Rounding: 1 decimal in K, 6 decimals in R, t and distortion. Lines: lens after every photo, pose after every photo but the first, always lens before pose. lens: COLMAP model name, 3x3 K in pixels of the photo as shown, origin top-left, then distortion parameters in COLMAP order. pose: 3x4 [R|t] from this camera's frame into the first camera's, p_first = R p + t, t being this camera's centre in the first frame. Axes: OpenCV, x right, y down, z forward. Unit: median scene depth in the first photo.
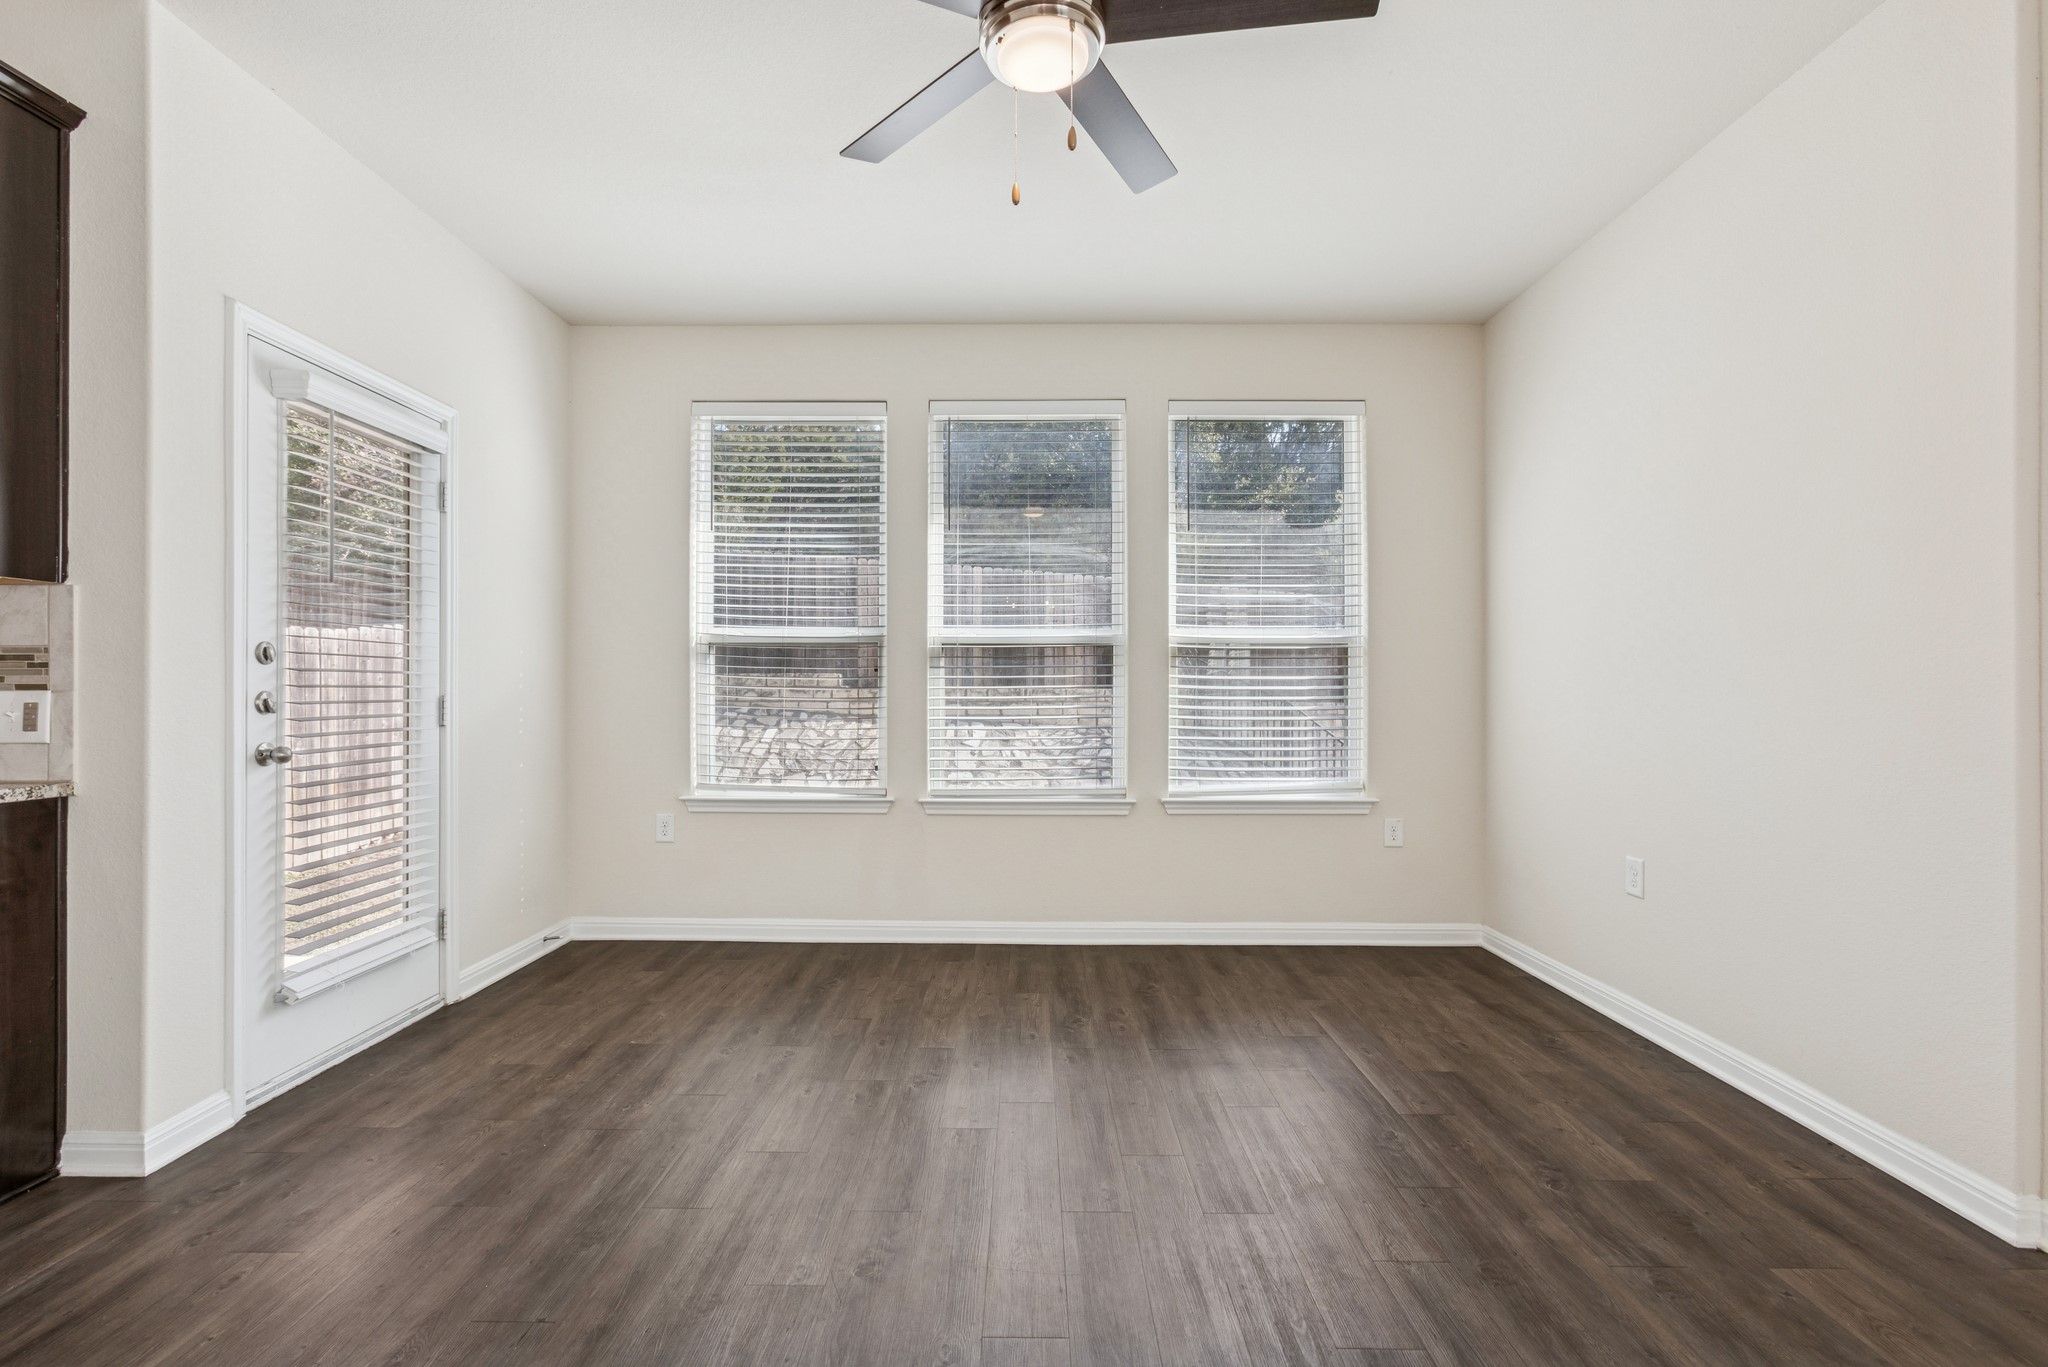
lens RADIAL K [[913.7, 0, 1013.5], [0, 913.7, 689.9], [0, 0, 1]] dist [0.000924, 0.000240]
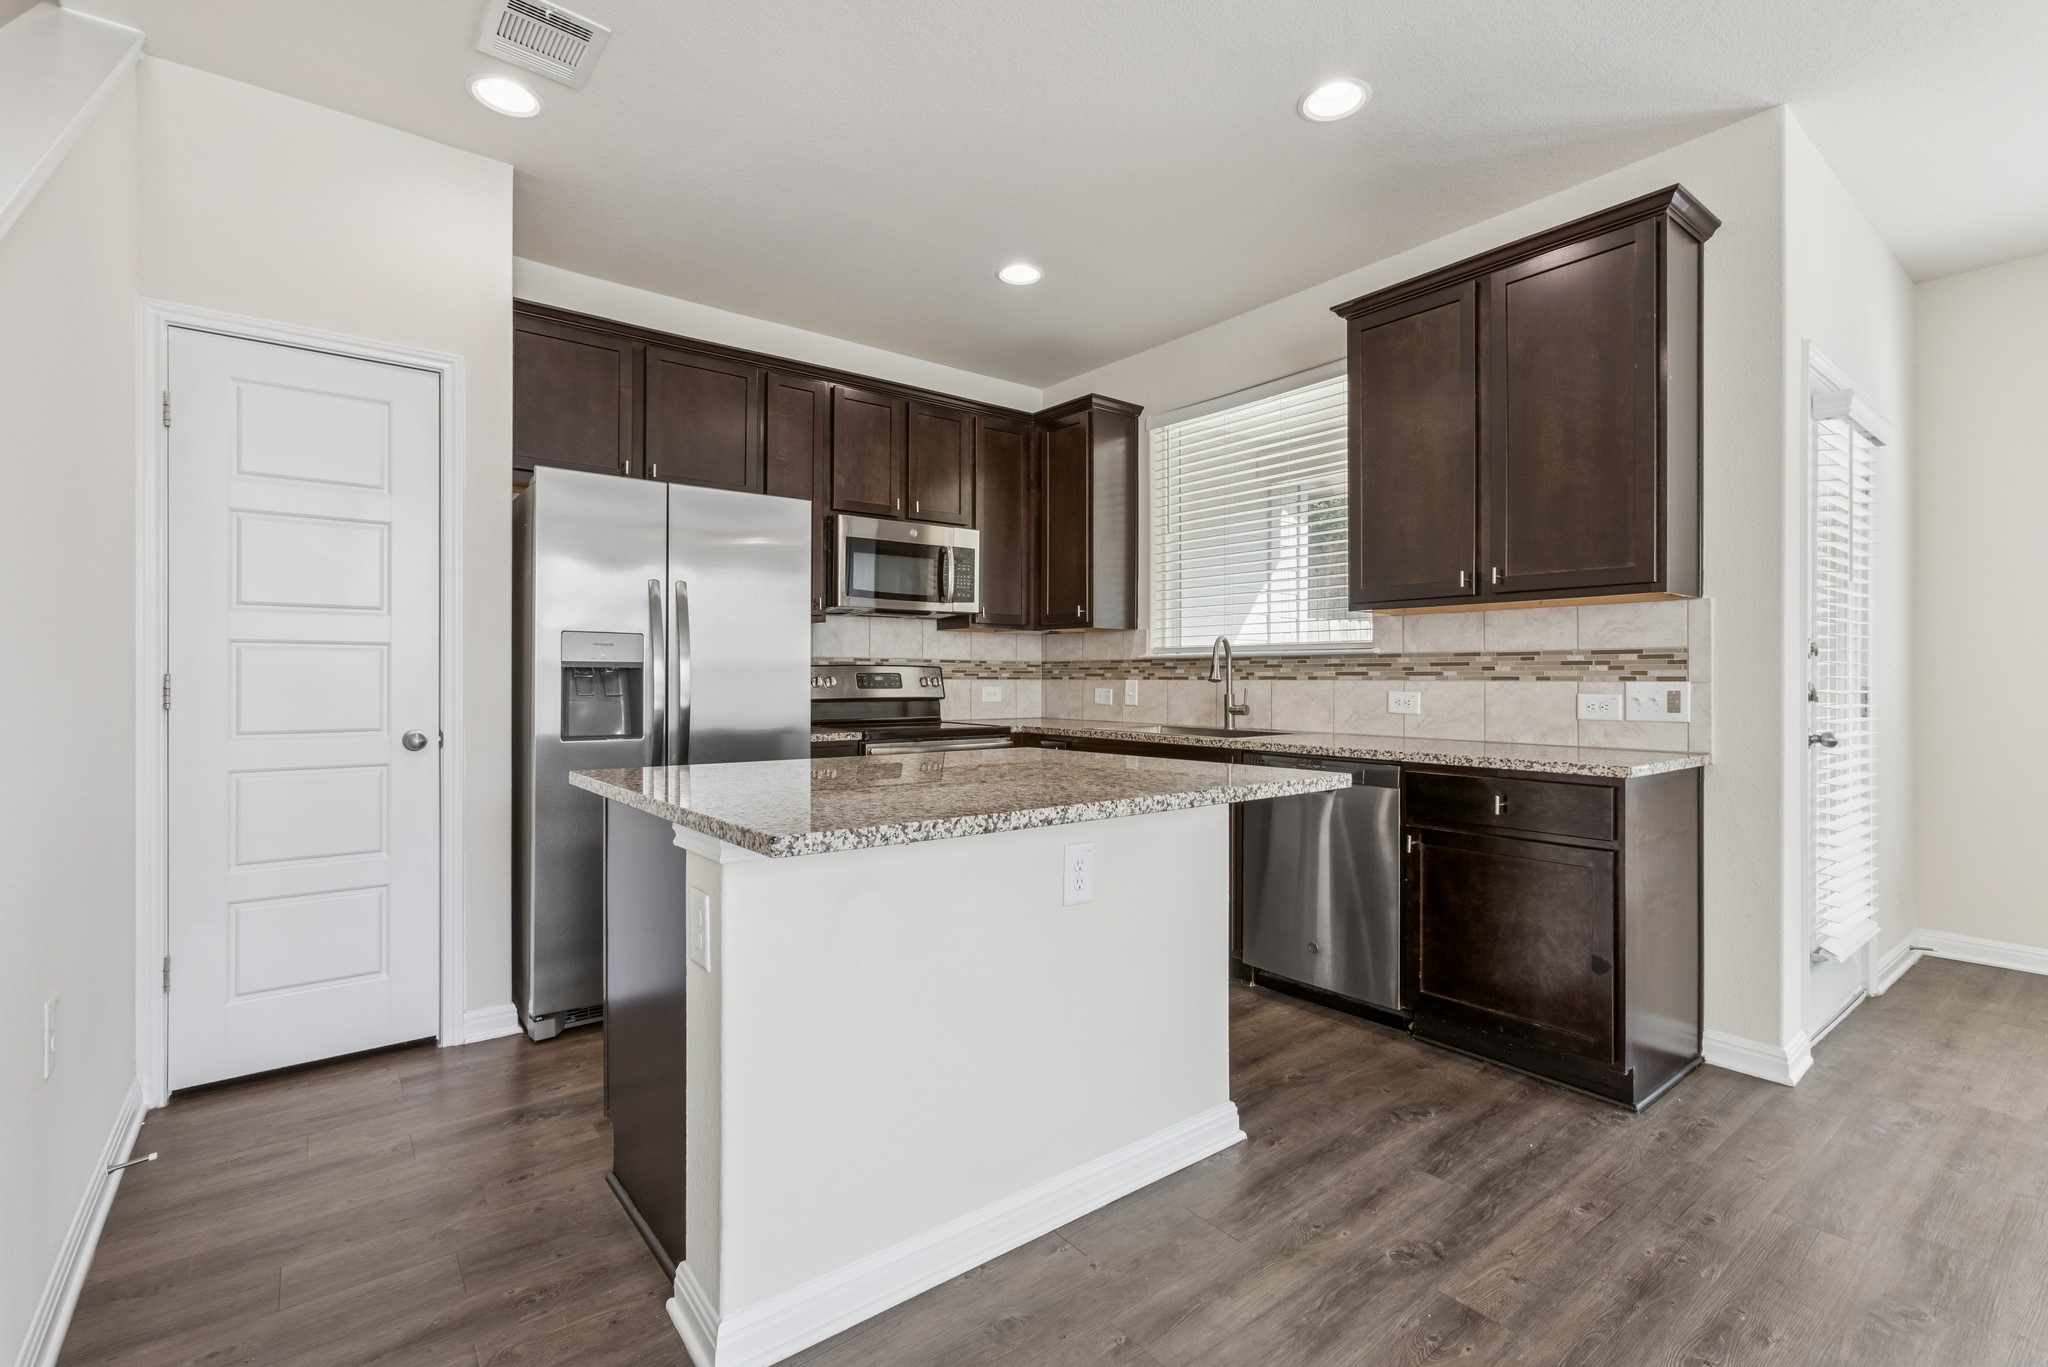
lens RADIAL K [[930.6, 0, 1021.2], [0, 930.6, 679.5], [0, 0, 1]] dist [0.001622, 0.000774]
pose [[0.630452, 0.001339, -0.776227, -0.423440], [-0.001060, 0.999999, 0.000864, -0.001562], [0.776227, 0.000278, 0.630453, -0.371025]]
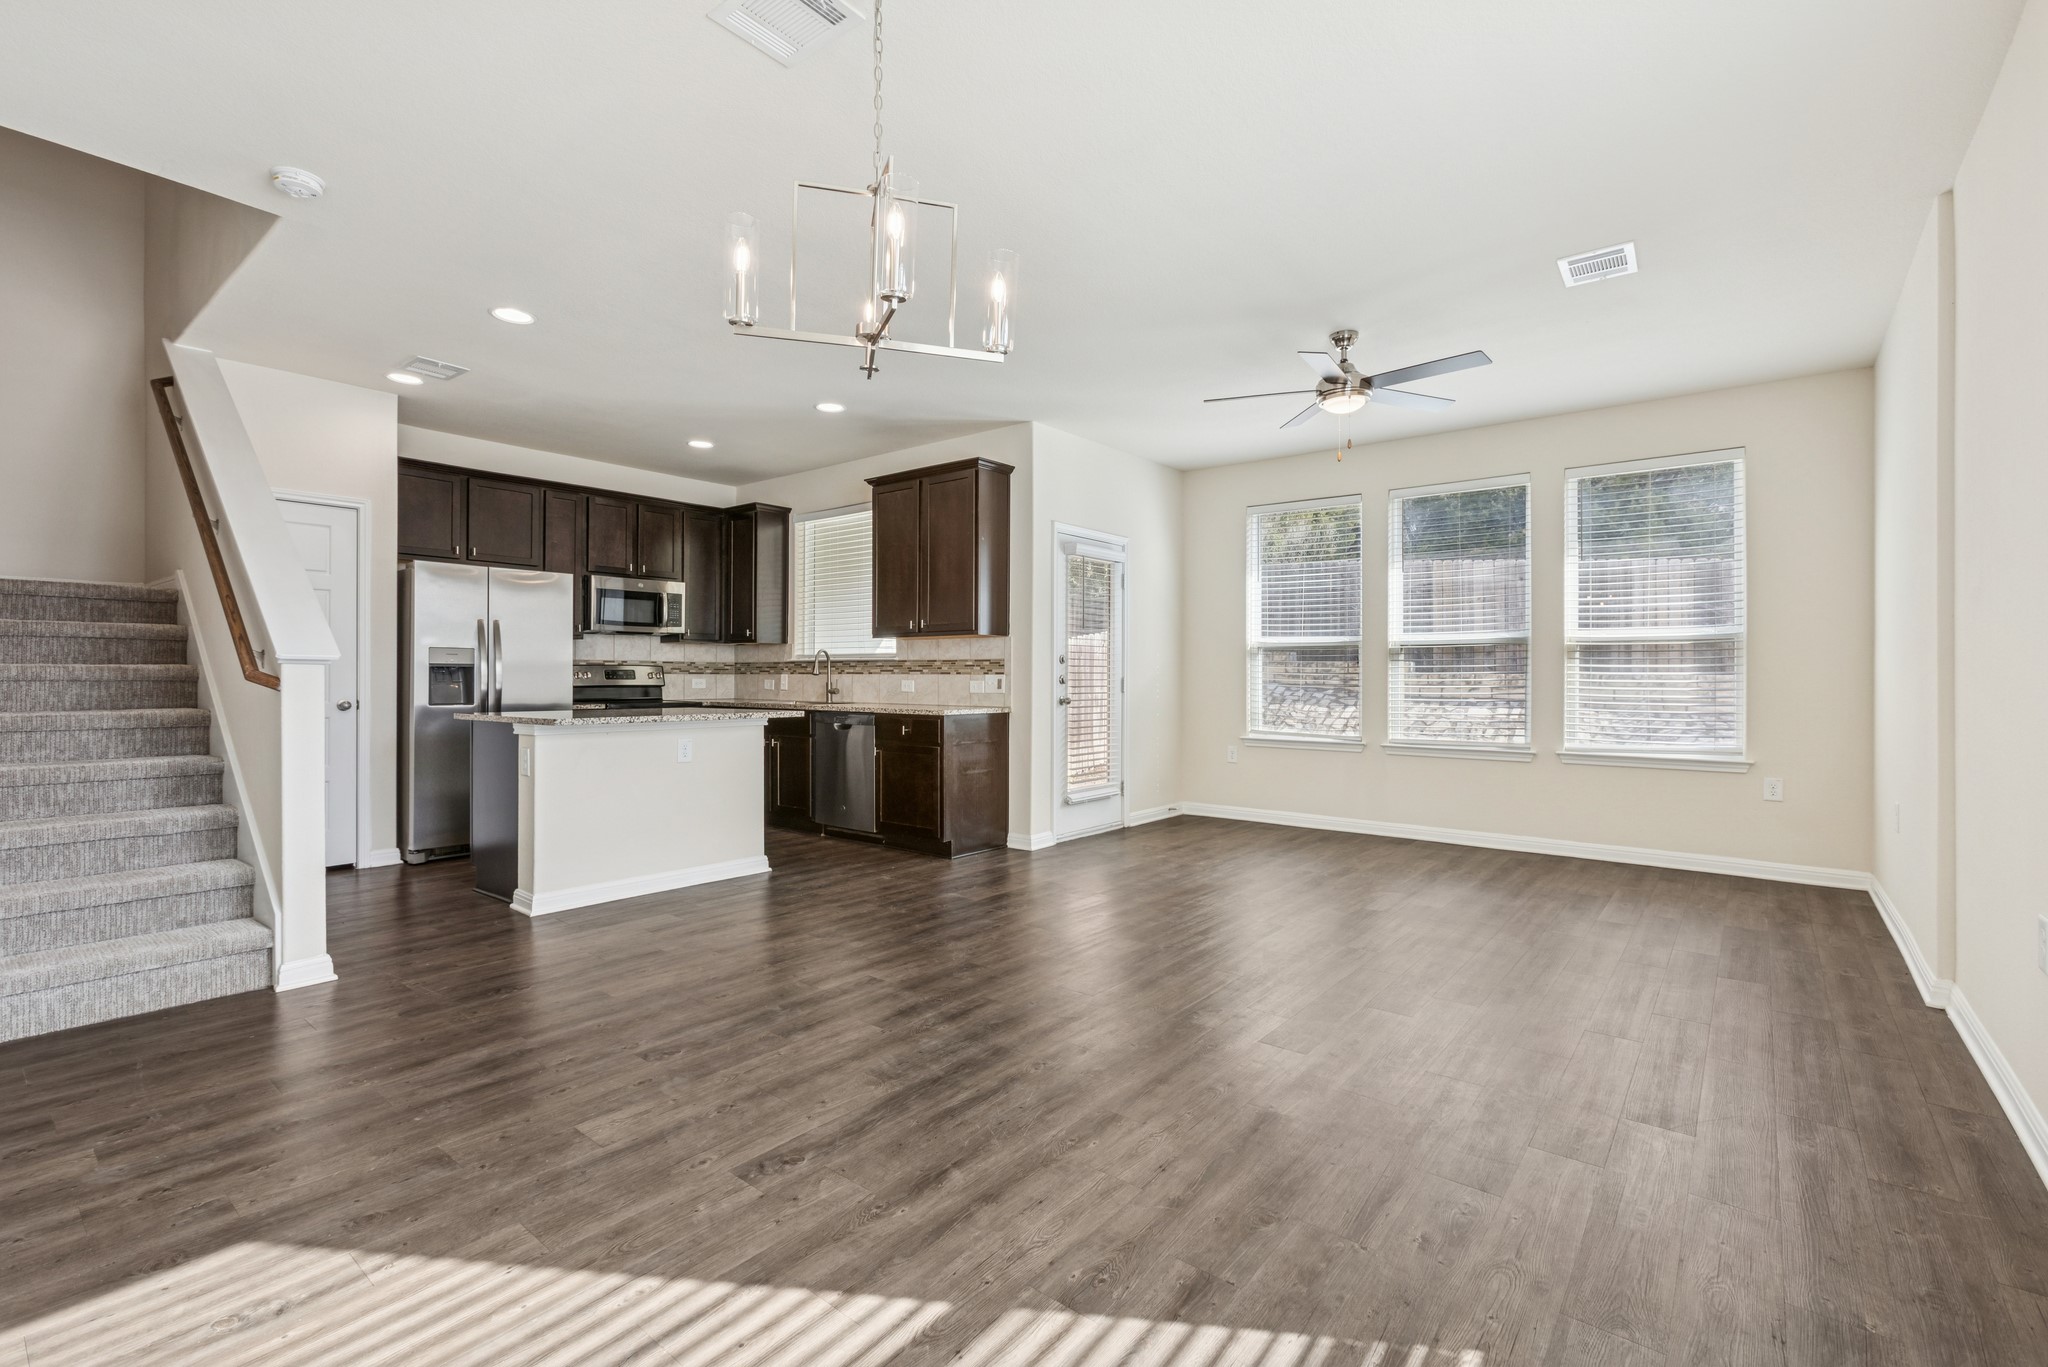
lens RADIAL K [[914.1, 0, 1012.6], [0, 914.1, 675.8], [0, 0, 1]] dist [0.000764, 0.000313]
pose [[0.781775, 0.001303, -0.623559, 0.481298], [-0.001578, 0.999999, 0.000112, 0.002643], [0.623558, 0.000896, 0.781777, -0.793169]]
